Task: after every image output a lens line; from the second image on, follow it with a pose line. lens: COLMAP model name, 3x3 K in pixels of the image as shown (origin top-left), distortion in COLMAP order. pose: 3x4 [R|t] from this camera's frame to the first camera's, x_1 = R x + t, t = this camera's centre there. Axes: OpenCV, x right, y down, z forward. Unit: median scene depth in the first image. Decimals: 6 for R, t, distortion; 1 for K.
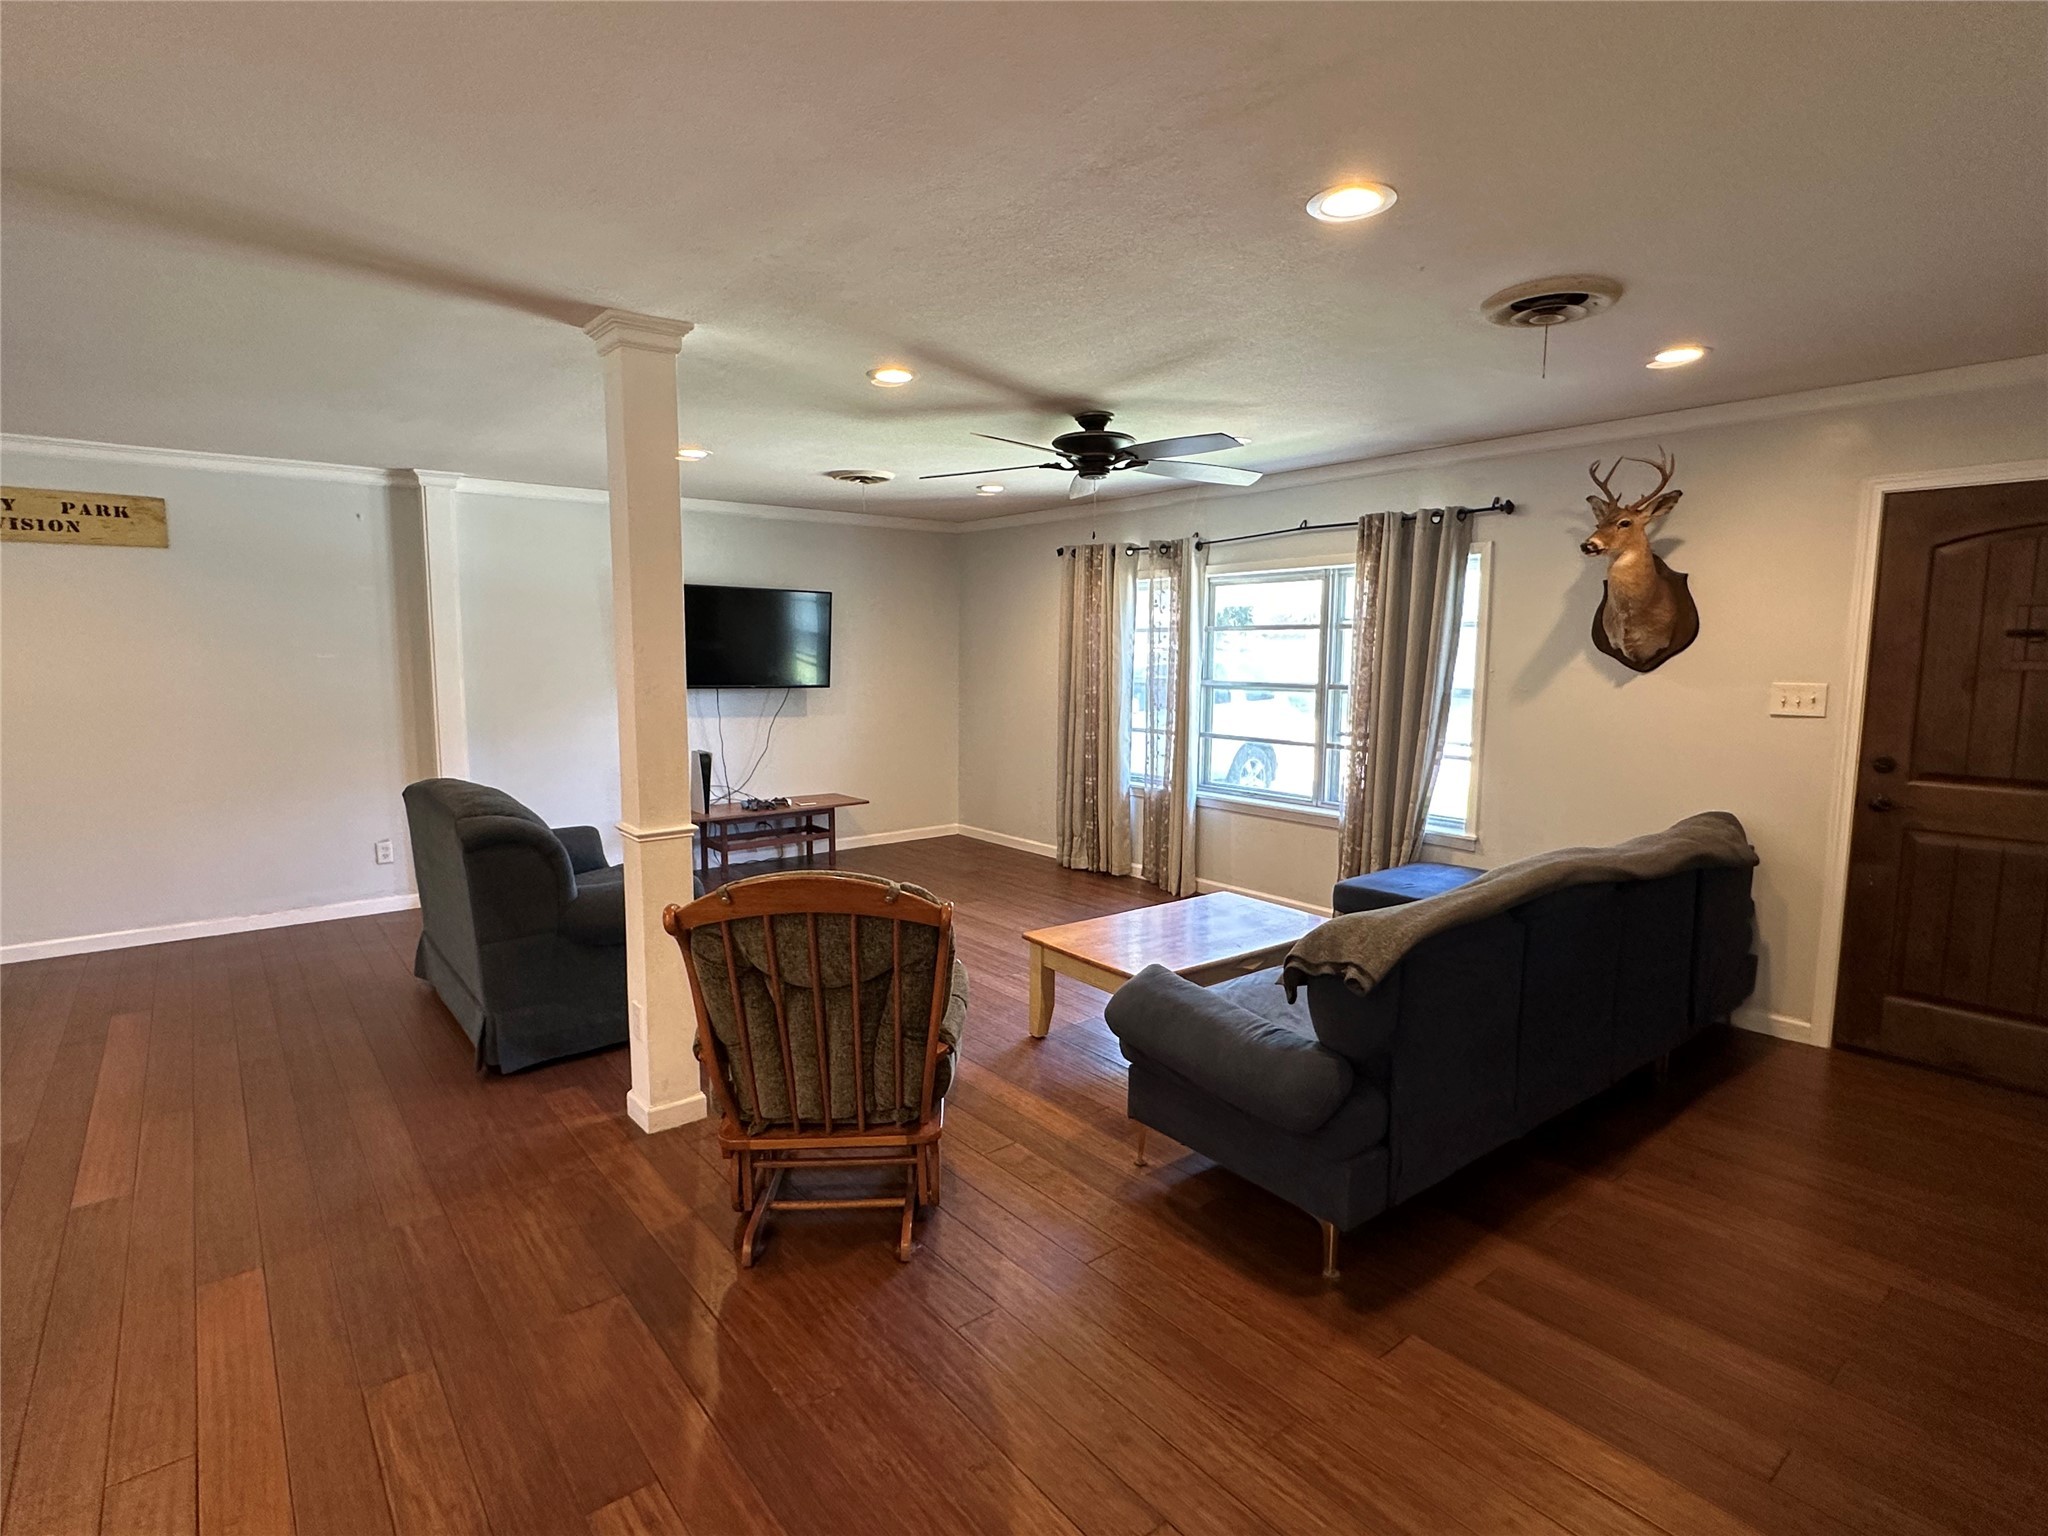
lens RADIAL K [[1027.9, 0, 1020.2], [0, 1027.9, 765.3], [0, 0, 1]] dist [-0.004954, 0.001289]
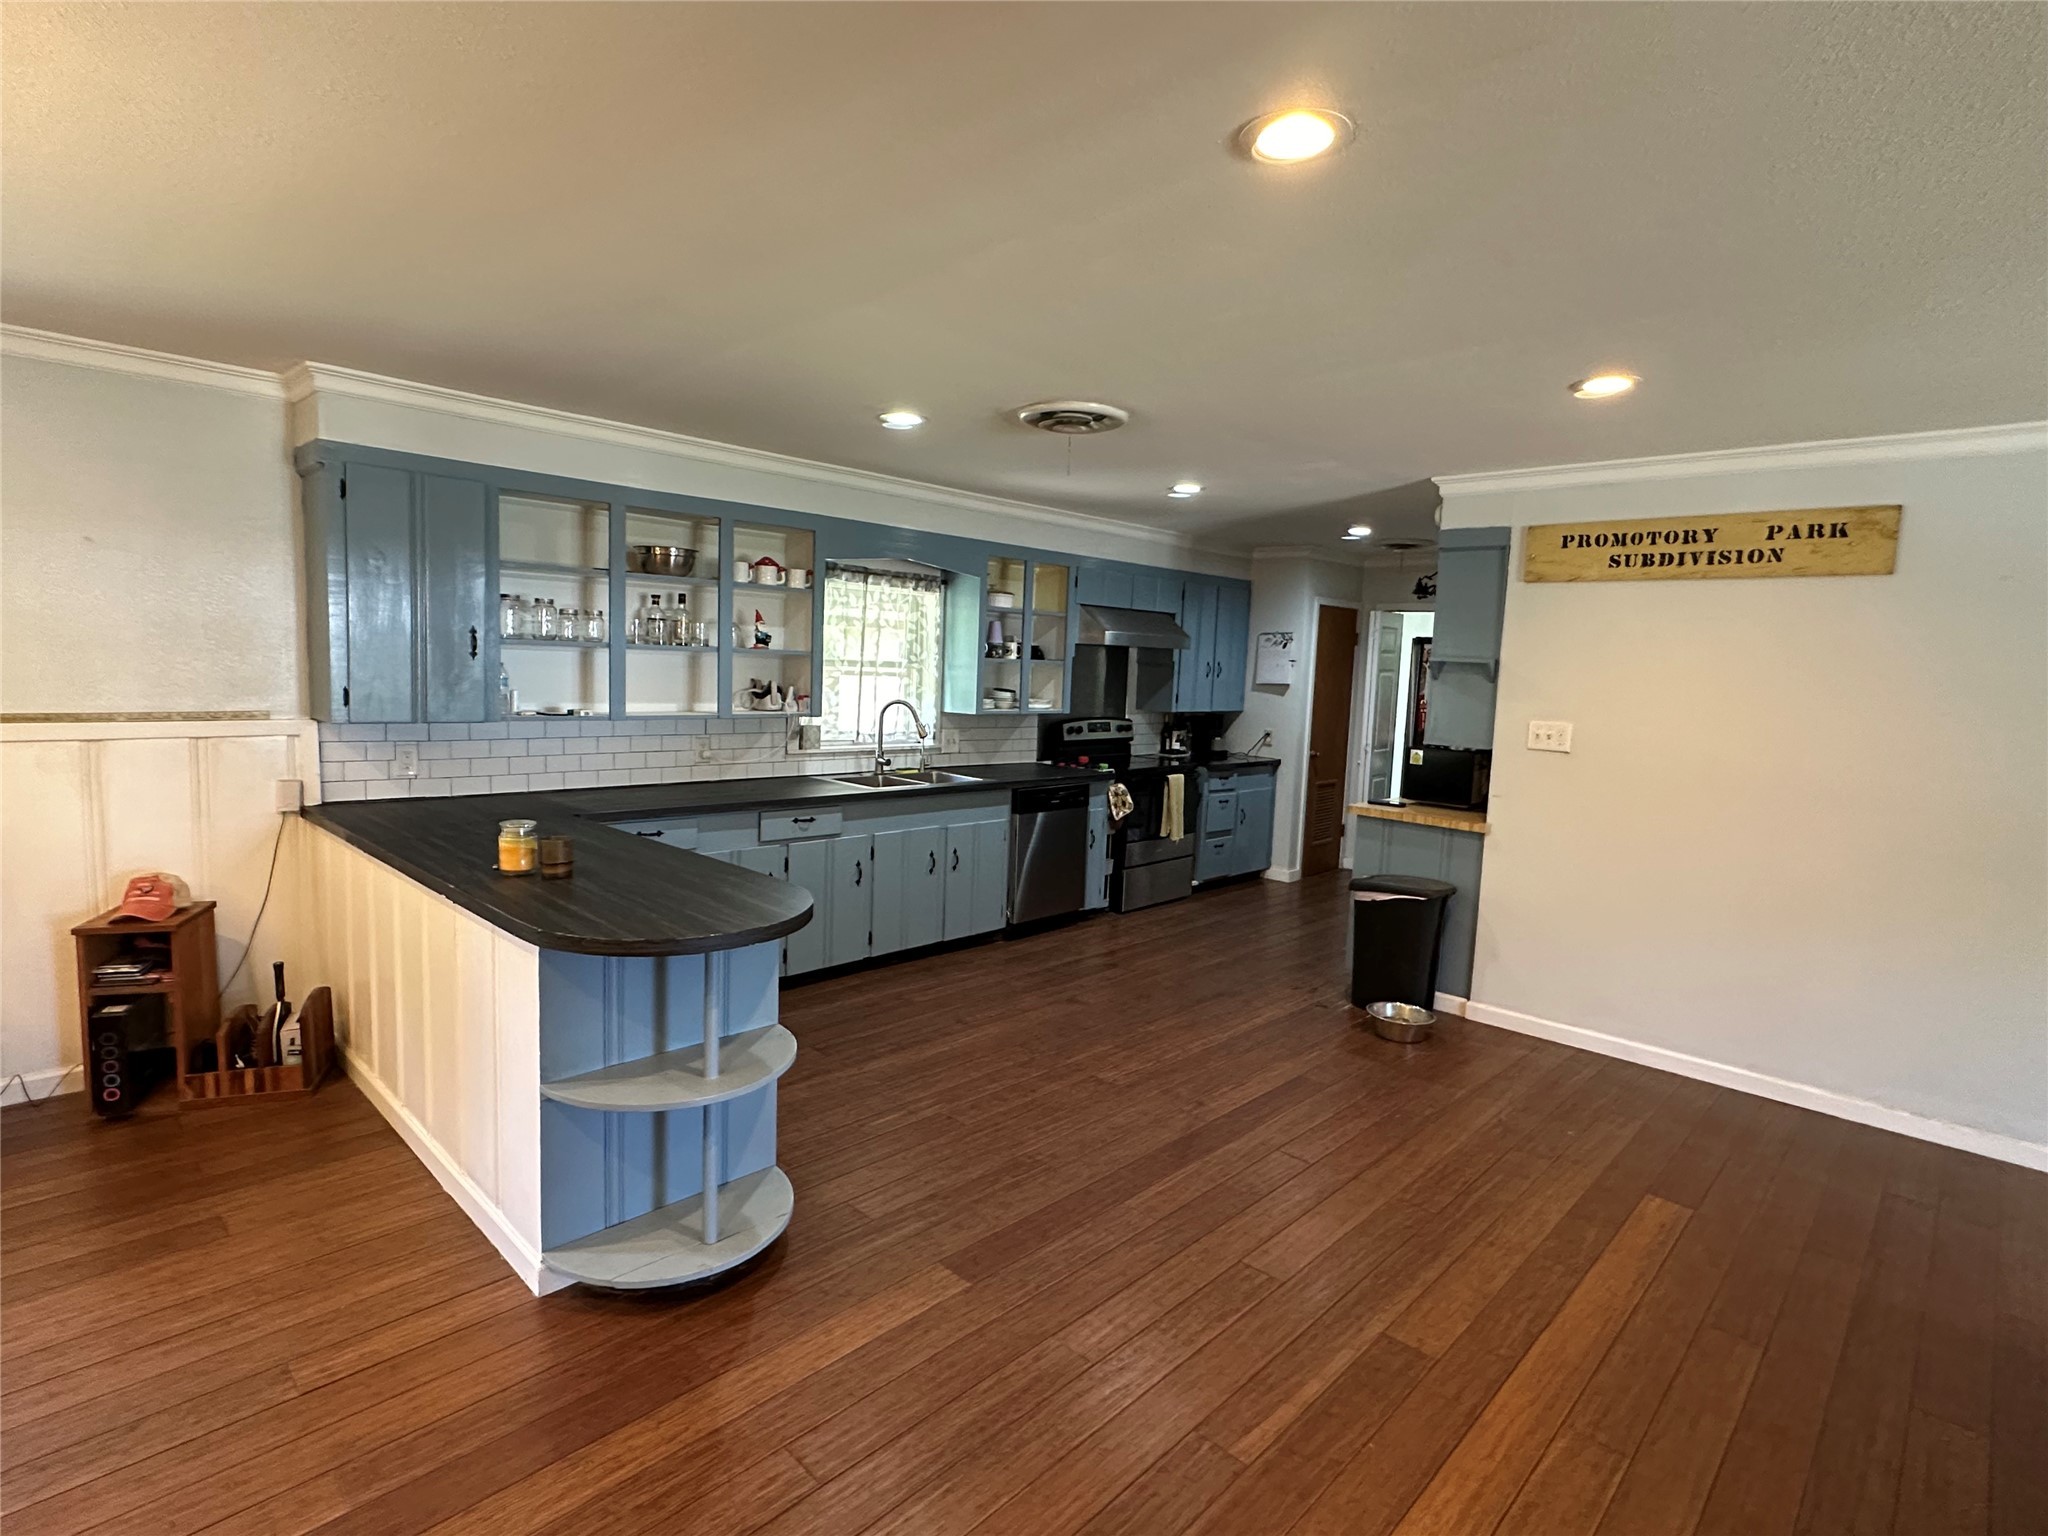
lens RADIAL K [[1021.7, 0, 1021.2], [0, 1021.7, 769.7], [0, 0, 1]] dist [-0.004709, 0.002149]
pose [[0.126764, 0.108852, -0.985942, -0.205558], [-0.155442, 0.983860, 0.088637, -0.049844], [0.979678, 0.142021, 0.141638, 0.341271]]
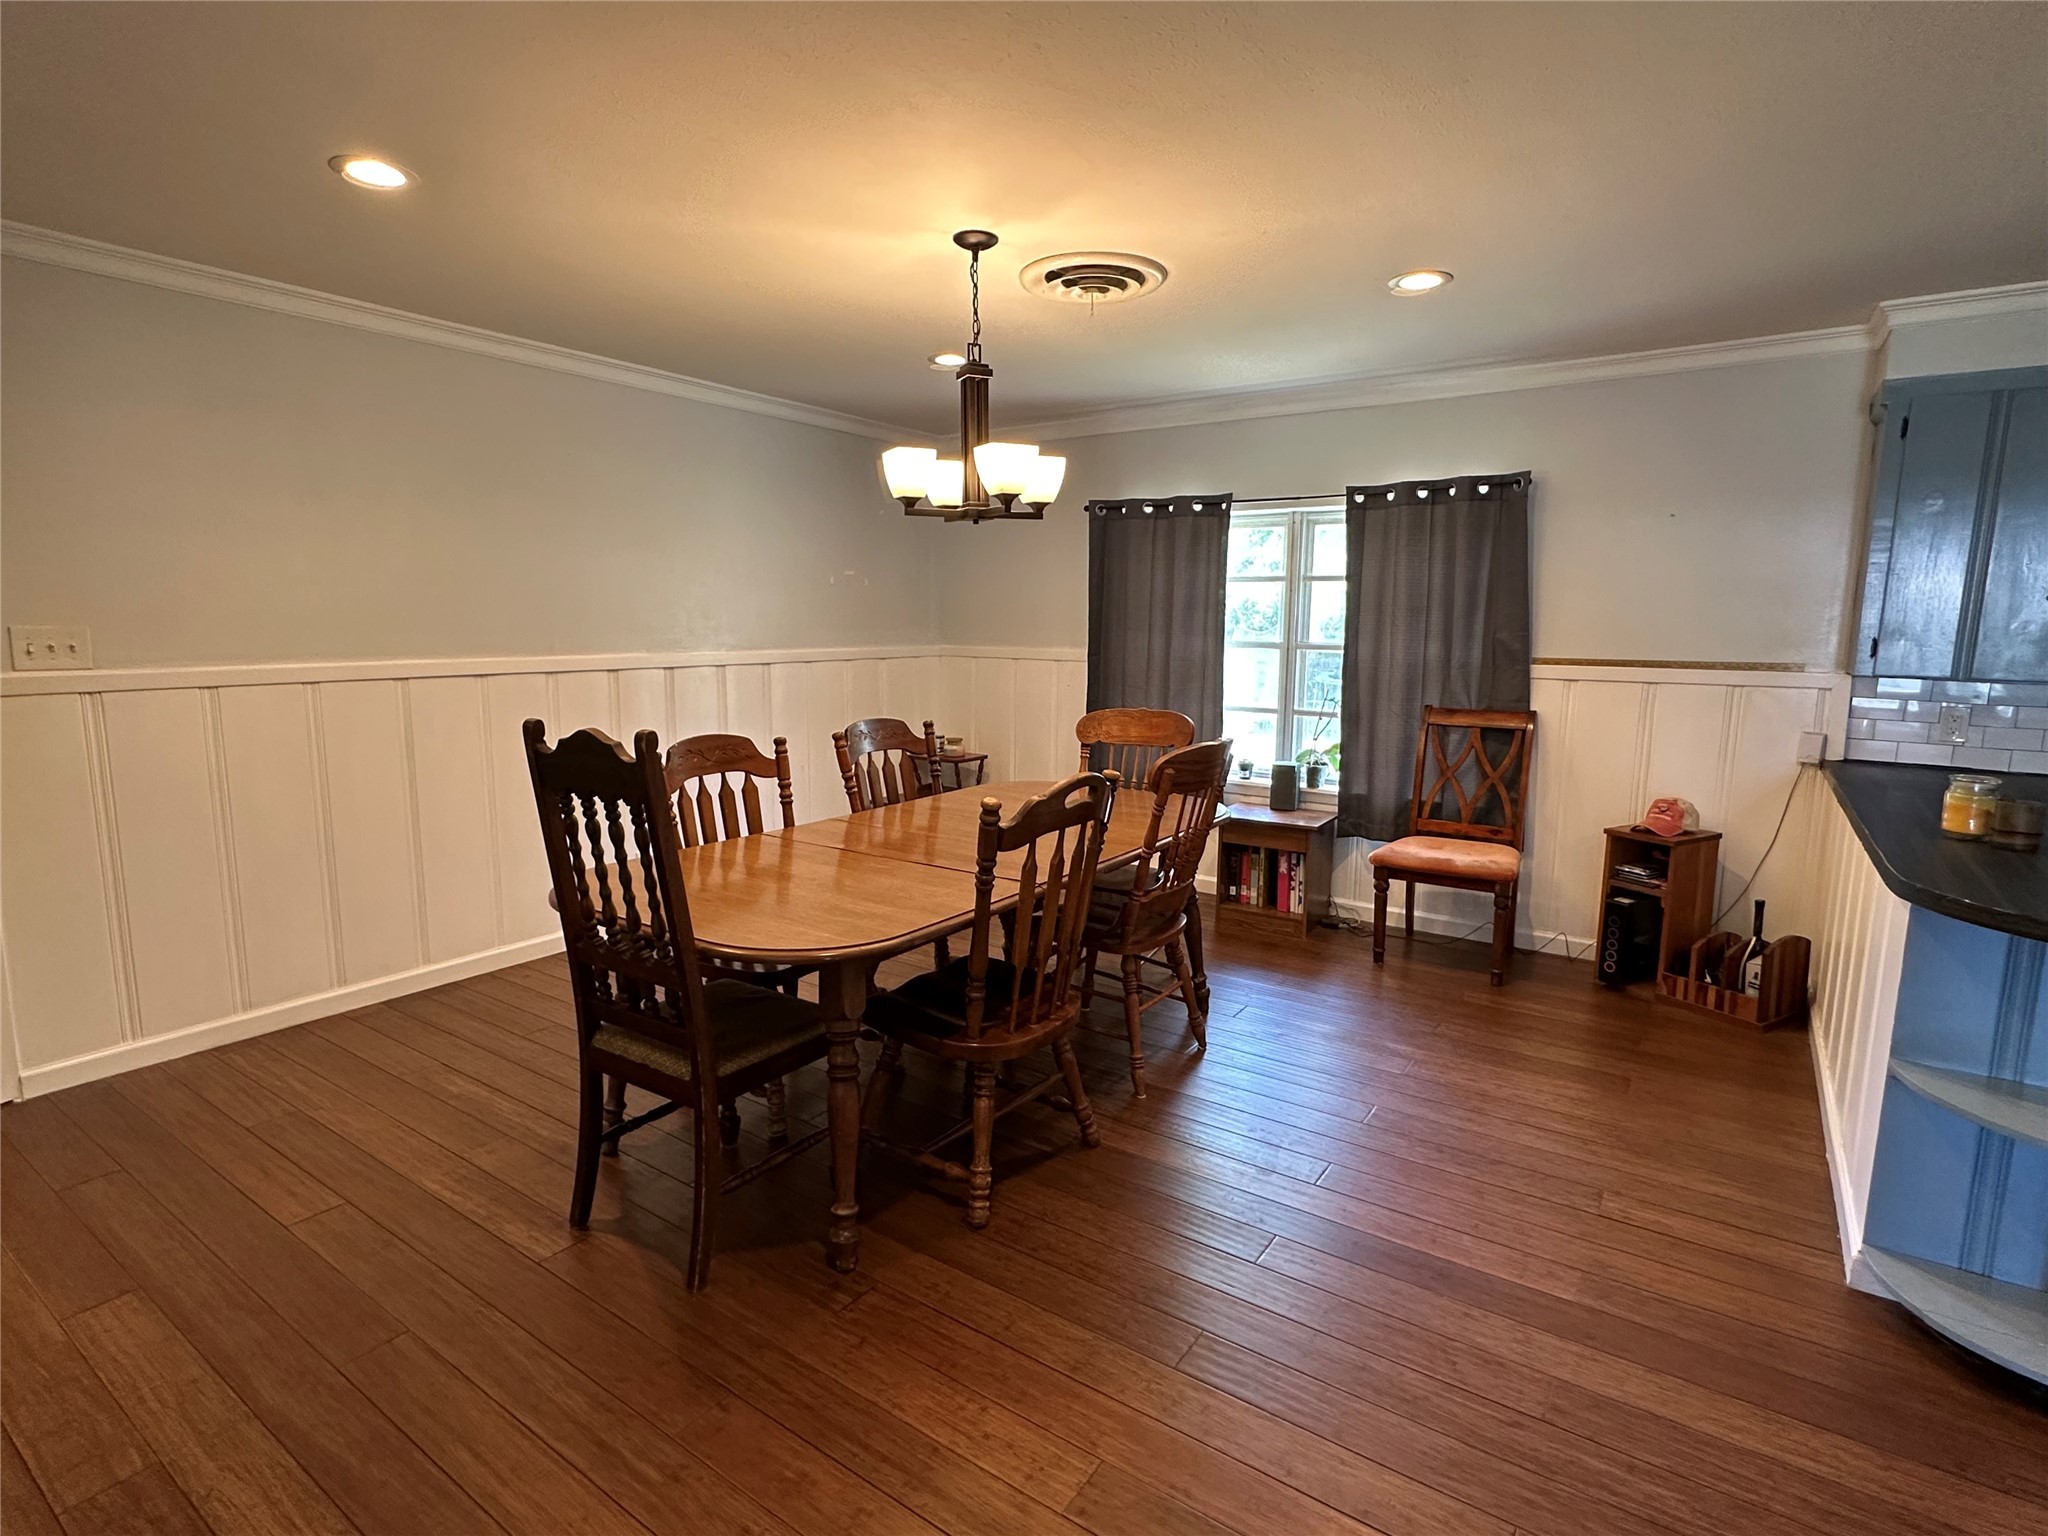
lens RADIAL K [[1021.7, 0, 1021.2], [0, 1021.7, 769.7], [0, 0, 1]] dist [-0.004709, 0.002149]
pose [[-0.958968, 0.031757, -0.281729, -0.229920], [-0.043412, 0.965541, 0.256605, -0.034713], [0.280170, 0.258306, -0.924545, 0.469105]]
